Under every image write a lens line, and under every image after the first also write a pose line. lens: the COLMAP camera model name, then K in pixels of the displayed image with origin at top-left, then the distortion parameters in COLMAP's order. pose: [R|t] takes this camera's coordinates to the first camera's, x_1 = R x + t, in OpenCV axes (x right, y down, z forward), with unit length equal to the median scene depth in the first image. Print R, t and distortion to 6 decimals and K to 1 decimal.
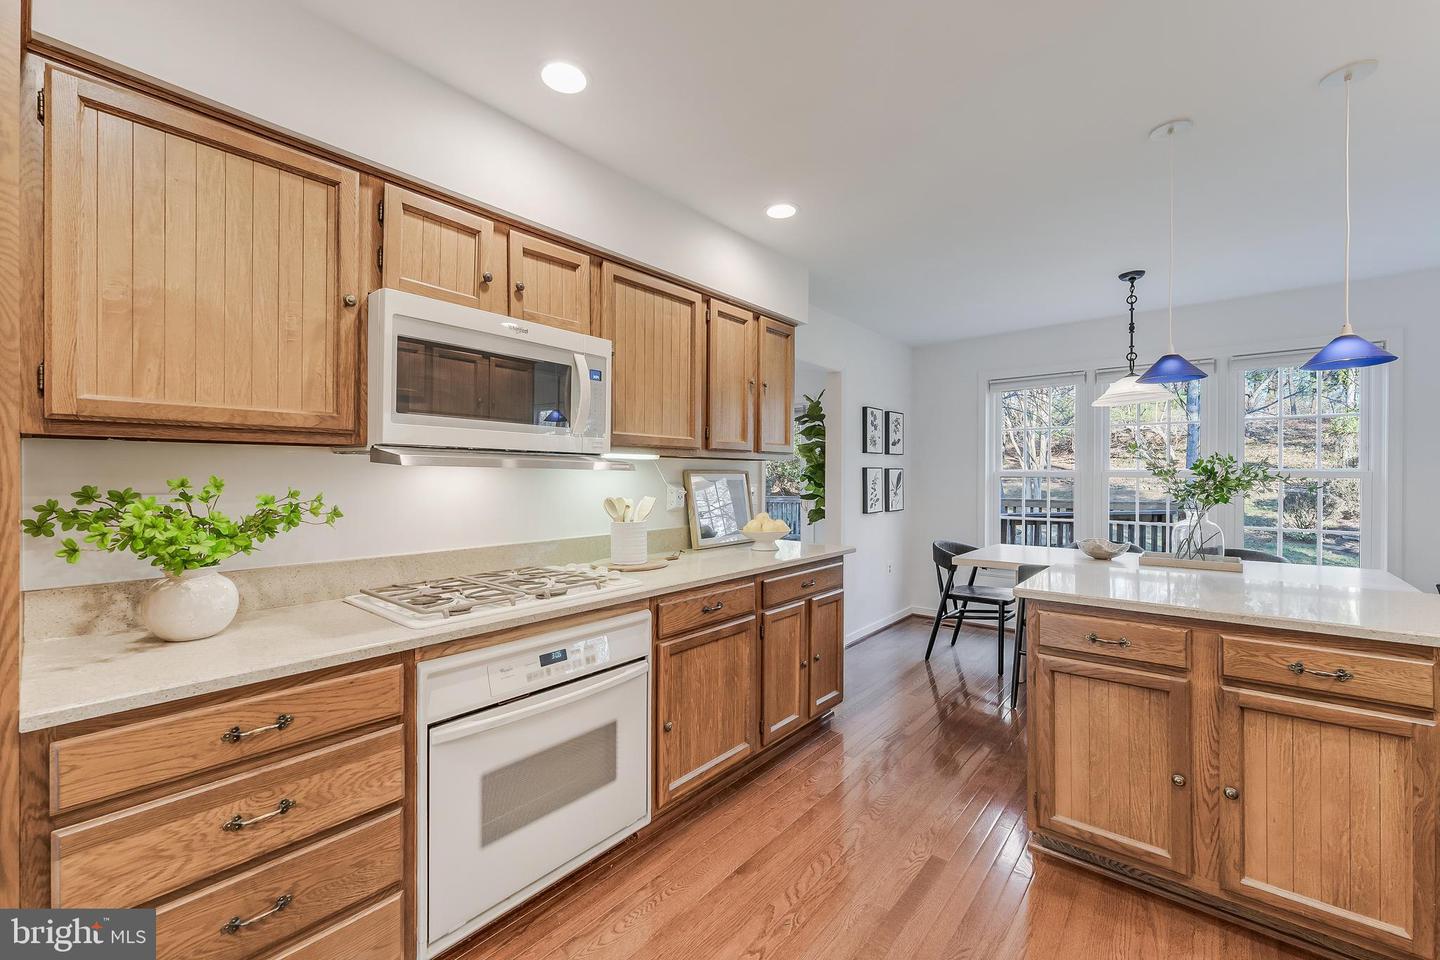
lens RADIAL K [[578.9, 0, 720.3], [0, 578.9, 475.5], [0, 0, 1]] dist [-0.000468, -0.000329]
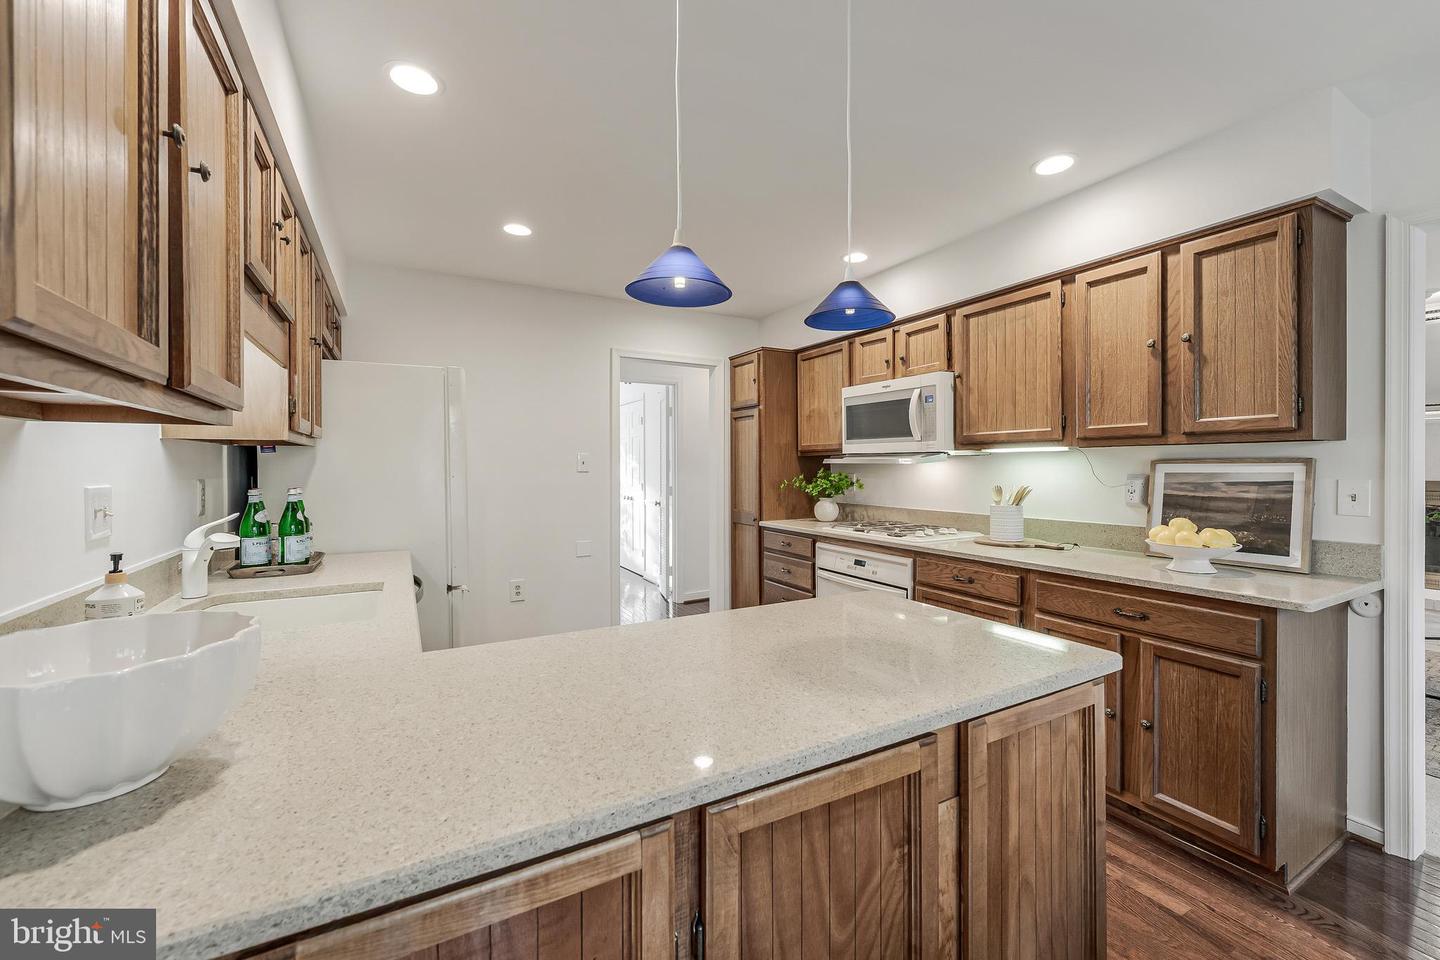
lens RADIAL K [[578.9, 0, 723.4], [0, 578.9, 469.8], [0, 0, 1]] dist [-0.000468, -0.000329]
pose [[-0.353712, 0.005396, -0.935339, 1.555620], [0.003155, 0.999985, 0.004576, -0.001087], [0.935349, -0.001333, -0.353724, 1.184802]]
